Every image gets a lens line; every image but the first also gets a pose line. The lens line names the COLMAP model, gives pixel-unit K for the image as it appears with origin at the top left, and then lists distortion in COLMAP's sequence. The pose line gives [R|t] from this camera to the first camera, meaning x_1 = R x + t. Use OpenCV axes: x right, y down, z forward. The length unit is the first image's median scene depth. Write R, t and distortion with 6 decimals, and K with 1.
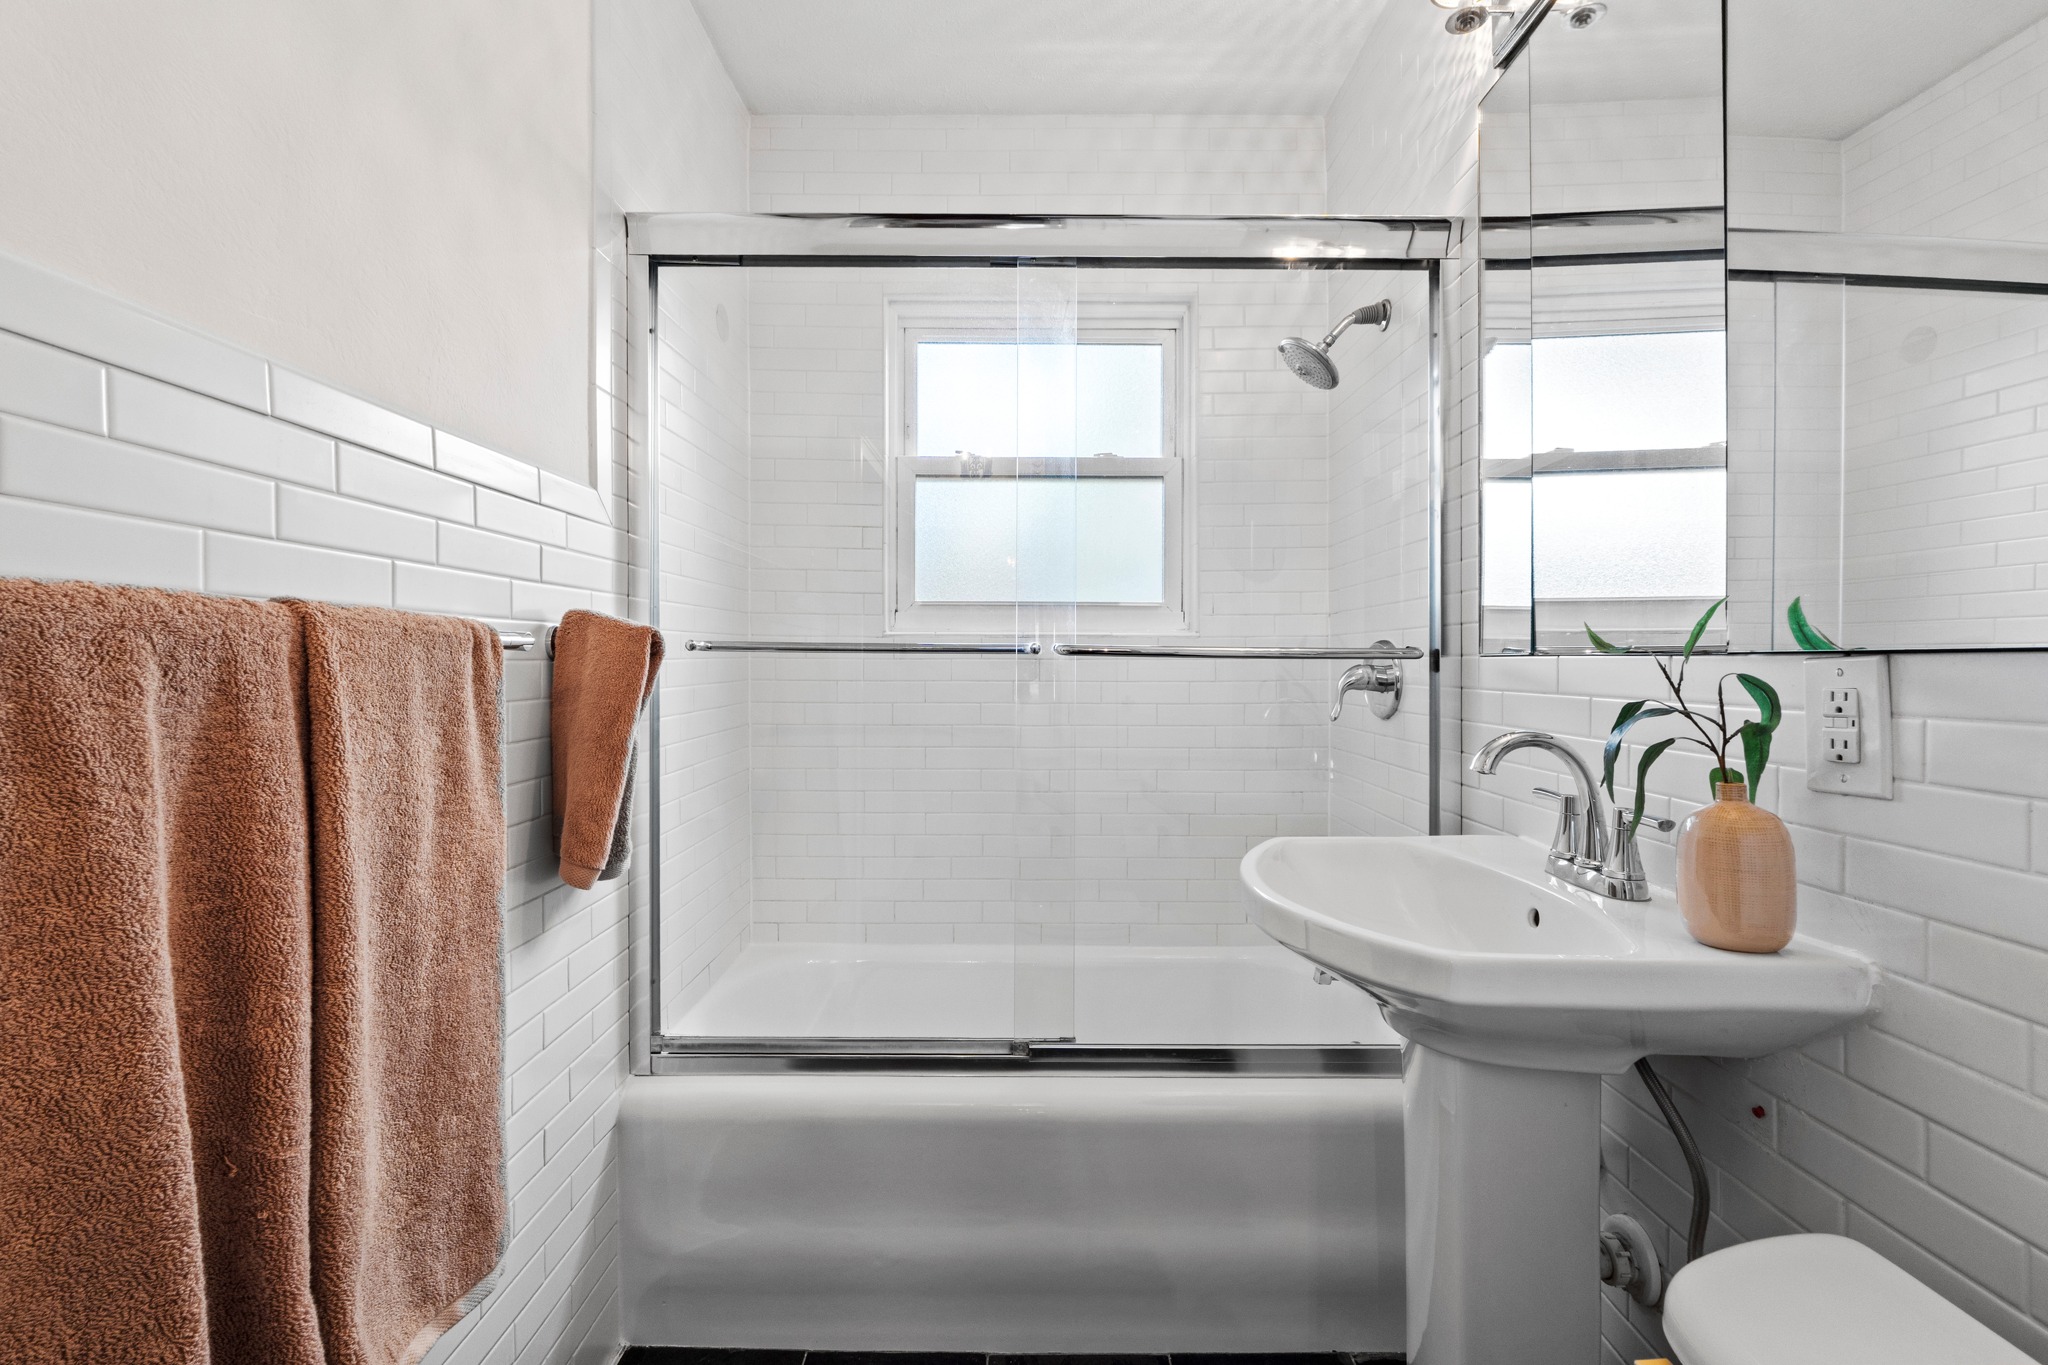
lens RADIAL K [[881.8, 0, 1018.5], [0, 881.8, 664.2], [0, 0, 1]] dist [-0.004862, -0.001035]
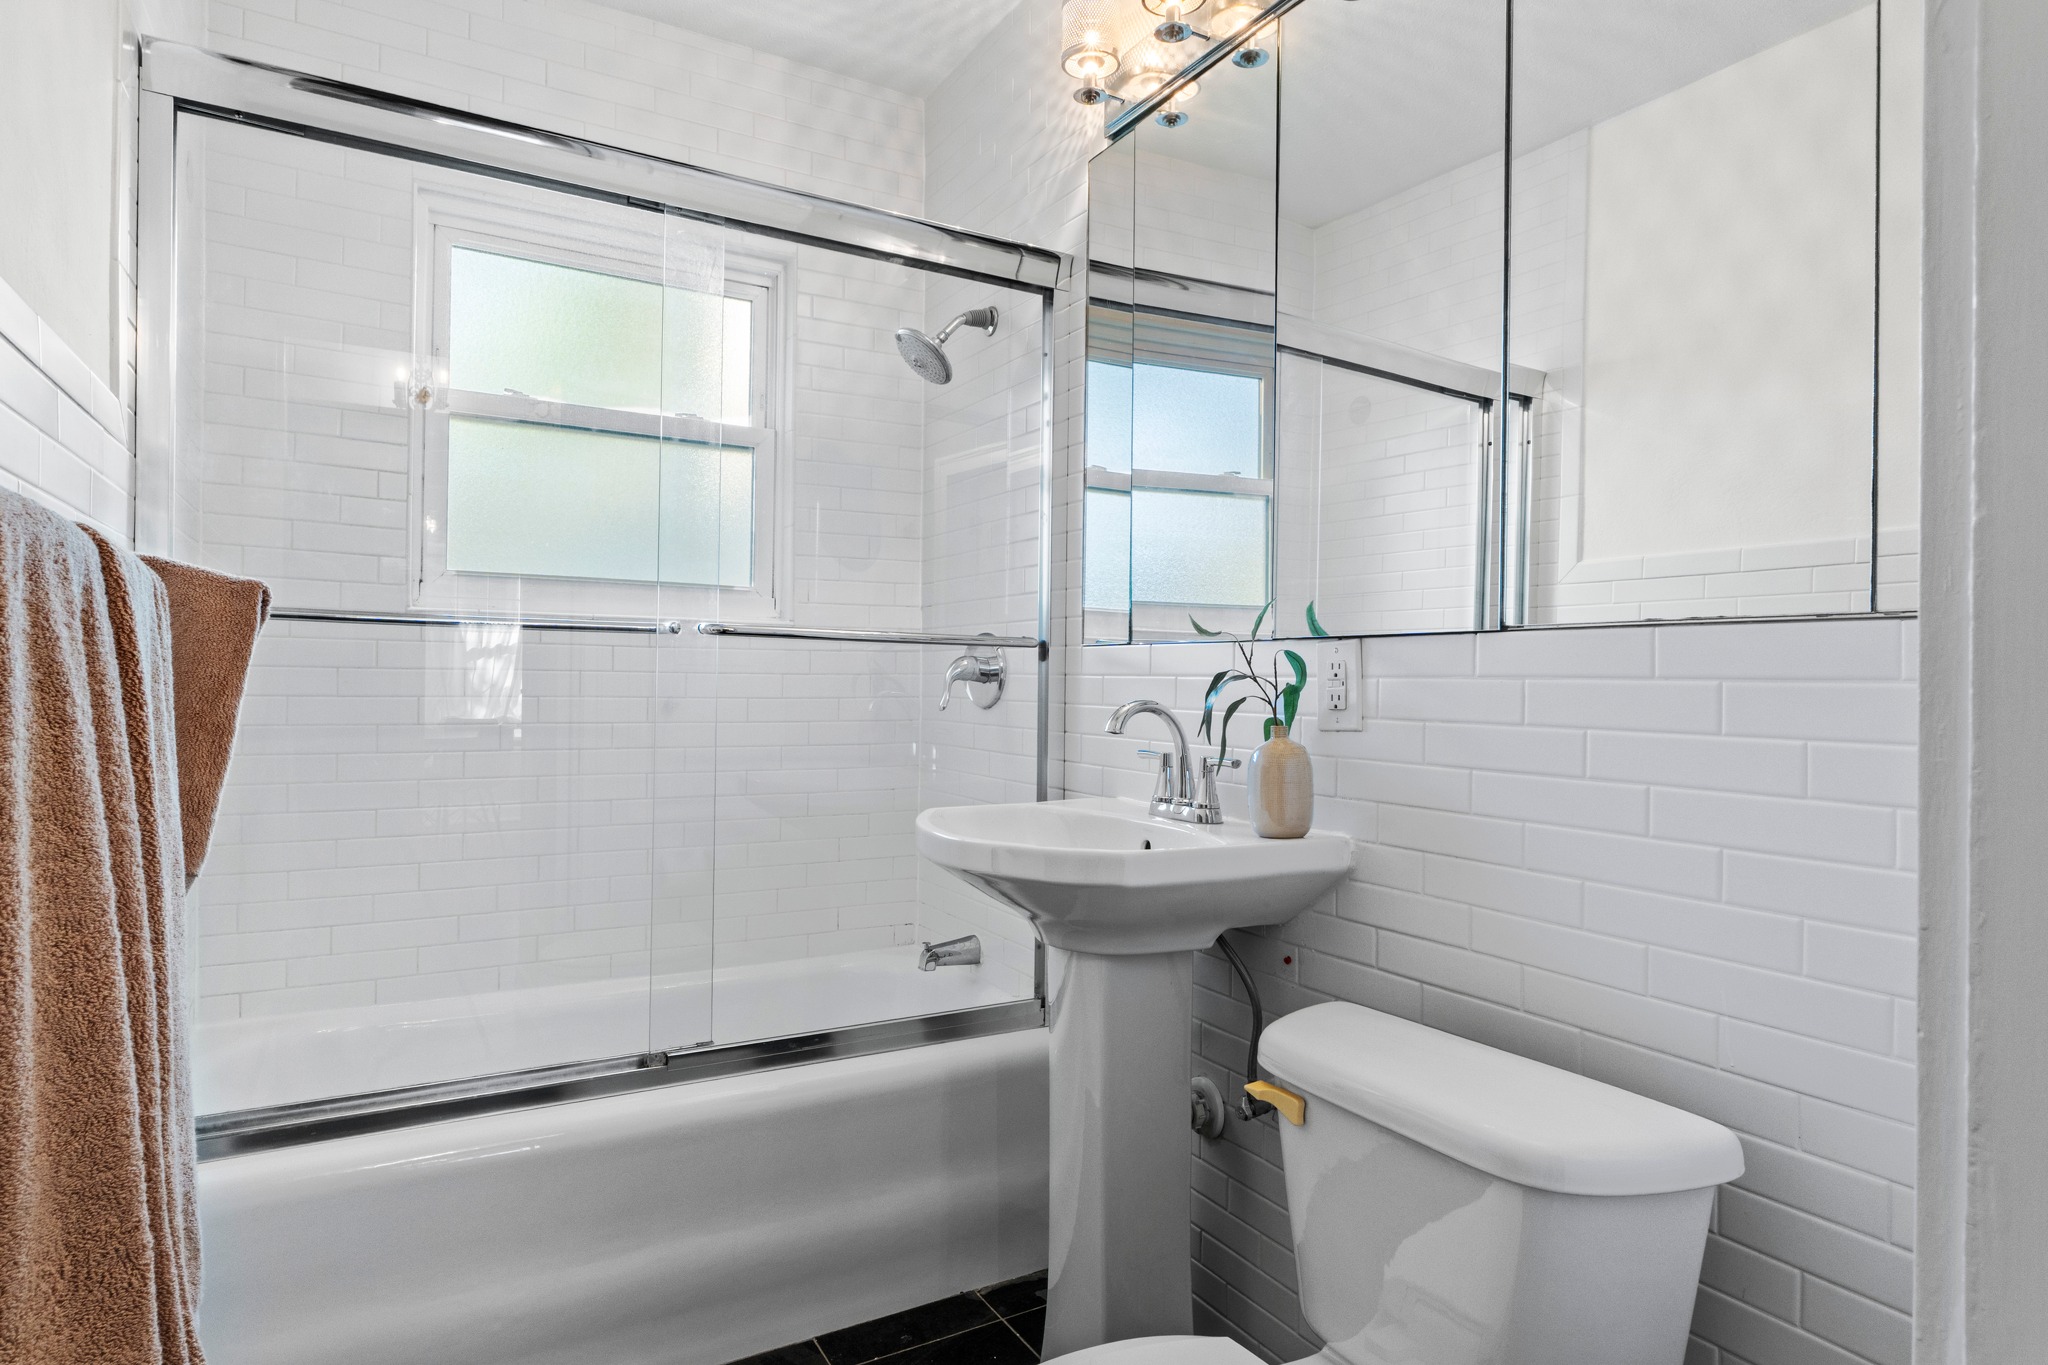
lens RADIAL K [[1120.2, 0, 1024.0], [0, 1120.2, 682.5], [0, 0, 1]] dist [-0.005752, 0.000274]
pose [[0.866546, 0.007376, 0.499043, -0.291397], [-0.010137, 0.999945, 0.002823, 0.037945], [-0.498994, -0.007505, 0.866573, -0.239290]]
